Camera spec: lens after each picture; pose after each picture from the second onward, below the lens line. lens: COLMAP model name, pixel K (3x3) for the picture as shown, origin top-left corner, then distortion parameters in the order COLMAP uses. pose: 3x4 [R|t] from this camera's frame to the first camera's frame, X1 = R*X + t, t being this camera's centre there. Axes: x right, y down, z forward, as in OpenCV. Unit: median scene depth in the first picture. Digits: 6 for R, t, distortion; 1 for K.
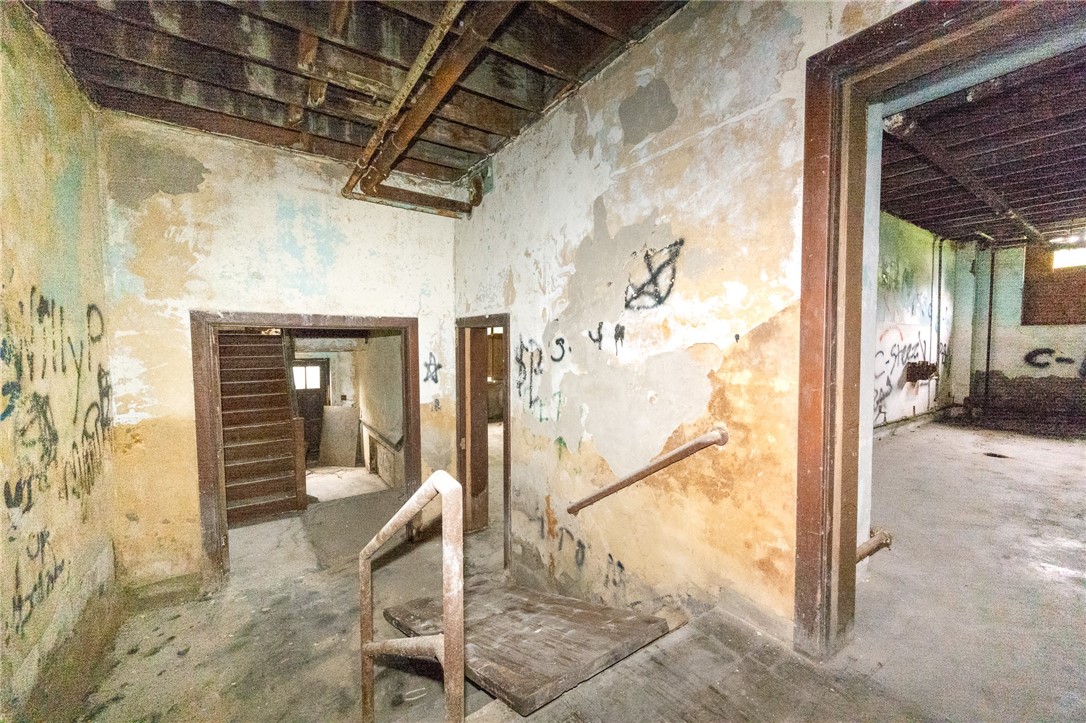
lens RADIAL K [[431.1, 0, 544.1], [0, 431.1, 362.1], [0, 0, 1]] dist [-0.001502, 0.000176]
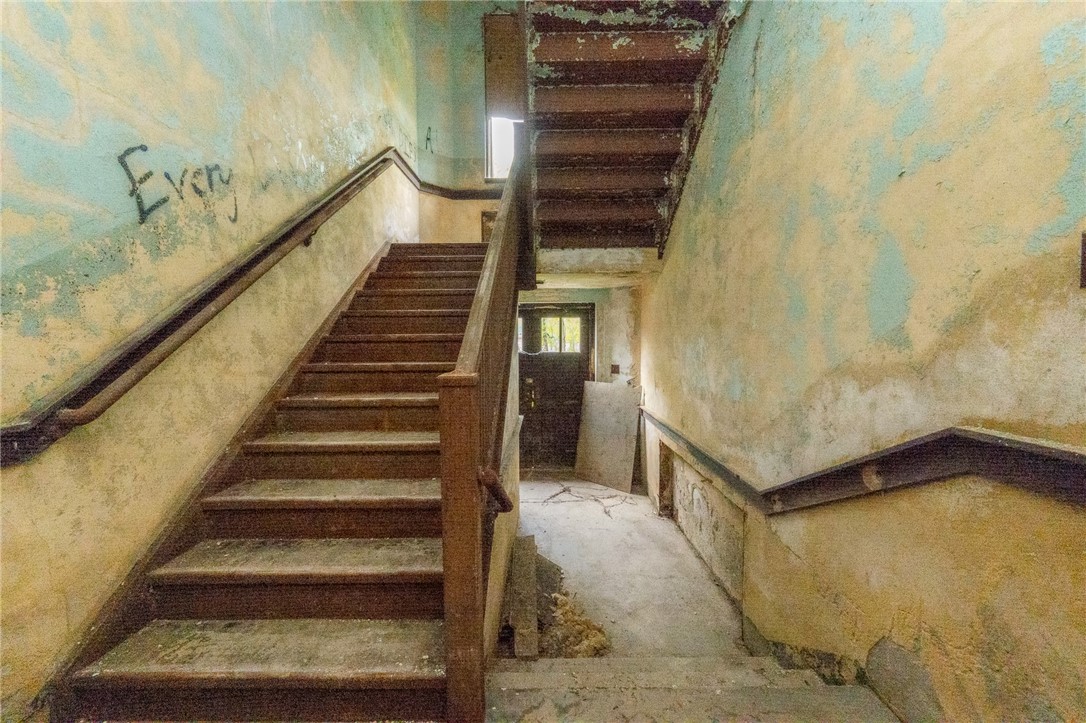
lens RADIAL K [[431.1, 0, 544.5], [0, 431.1, 362.4], [0, 0, 1]] dist [-0.001502, 0.000176]
pose [[0.828700, 0.028783, -0.558953, -0.219063], [-0.023587, 0.999586, 0.016504, 0.066951], [0.559196, -0.000493, 0.829035, 0.464459]]
